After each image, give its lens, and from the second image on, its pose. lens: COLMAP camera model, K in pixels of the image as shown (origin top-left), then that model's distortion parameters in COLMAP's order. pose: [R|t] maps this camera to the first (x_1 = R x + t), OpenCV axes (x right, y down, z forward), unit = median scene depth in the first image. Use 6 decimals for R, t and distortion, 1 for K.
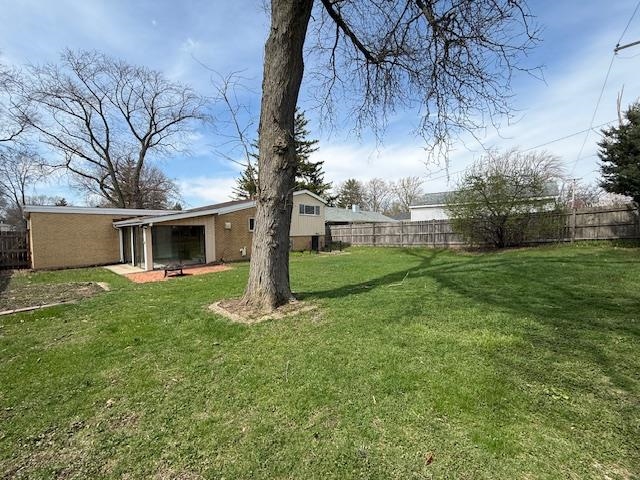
lens RADIAL K [[254.7, 0, 320.0], [0, 254.7, 240.0], [0, 0, 1]] dist [0.001210, -0.000369]
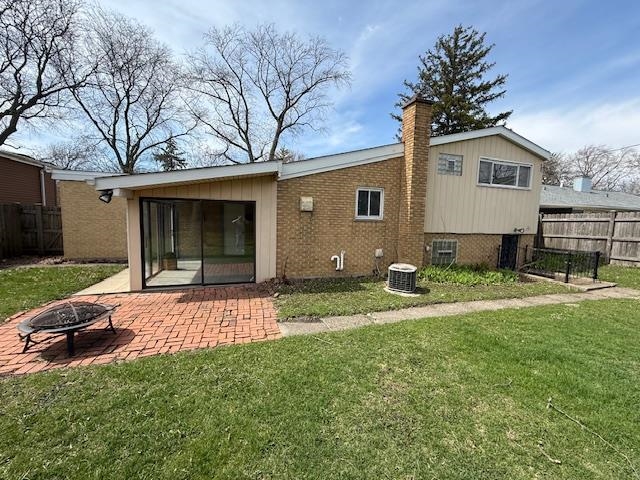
lens RADIAL K [[254.7, 0, 320.0], [0, 254.7, 240.0], [0, 0, 1]] dist [0.001210, -0.000369]
pose [[0.848845, 0.077100, -0.522989, -0.049697], [-0.055796, 0.996848, 0.056397, -0.009381], [0.525689, -0.018691, 0.850471, 0.317840]]
